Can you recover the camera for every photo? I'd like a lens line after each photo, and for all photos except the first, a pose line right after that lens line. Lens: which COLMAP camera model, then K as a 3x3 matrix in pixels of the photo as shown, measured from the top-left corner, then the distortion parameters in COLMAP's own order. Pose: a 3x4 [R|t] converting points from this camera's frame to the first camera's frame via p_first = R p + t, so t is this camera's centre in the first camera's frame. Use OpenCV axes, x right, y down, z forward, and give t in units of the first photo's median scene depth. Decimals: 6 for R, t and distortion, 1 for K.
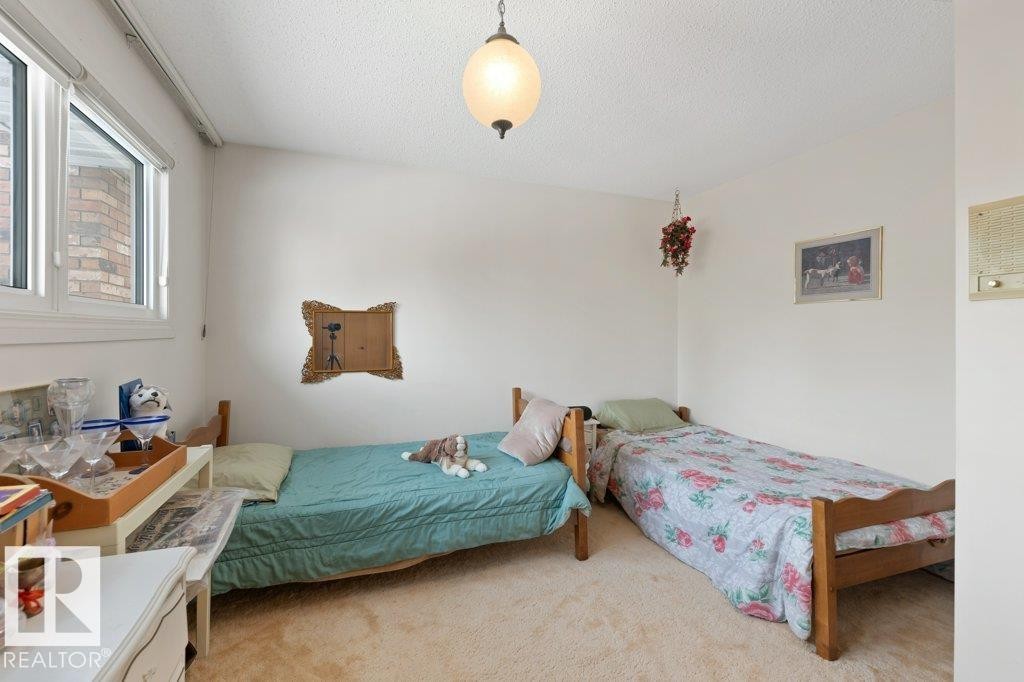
lens RADIAL K [[450.6, 0, 510.6], [0, 450.6, 339.0], [0, 0, 1]] dist [0.001677, -0.000567]
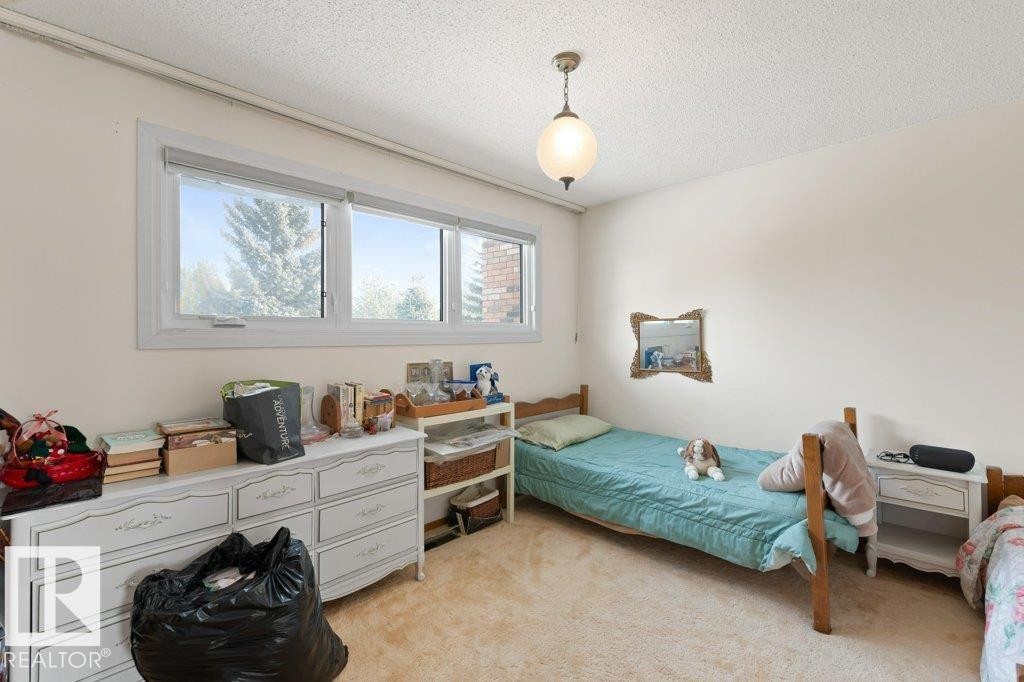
lens RADIAL K [[450.6, 0, 501.5], [0, 450.6, 335.7], [0, 0, 1]] dist [0.001677, -0.000567]
pose [[0.397996, -0.007157, -0.917359, 0.714434], [-0.005131, 0.999937, -0.010027, -0.006766], [0.917373, 0.008697, 0.397934, 0.203747]]
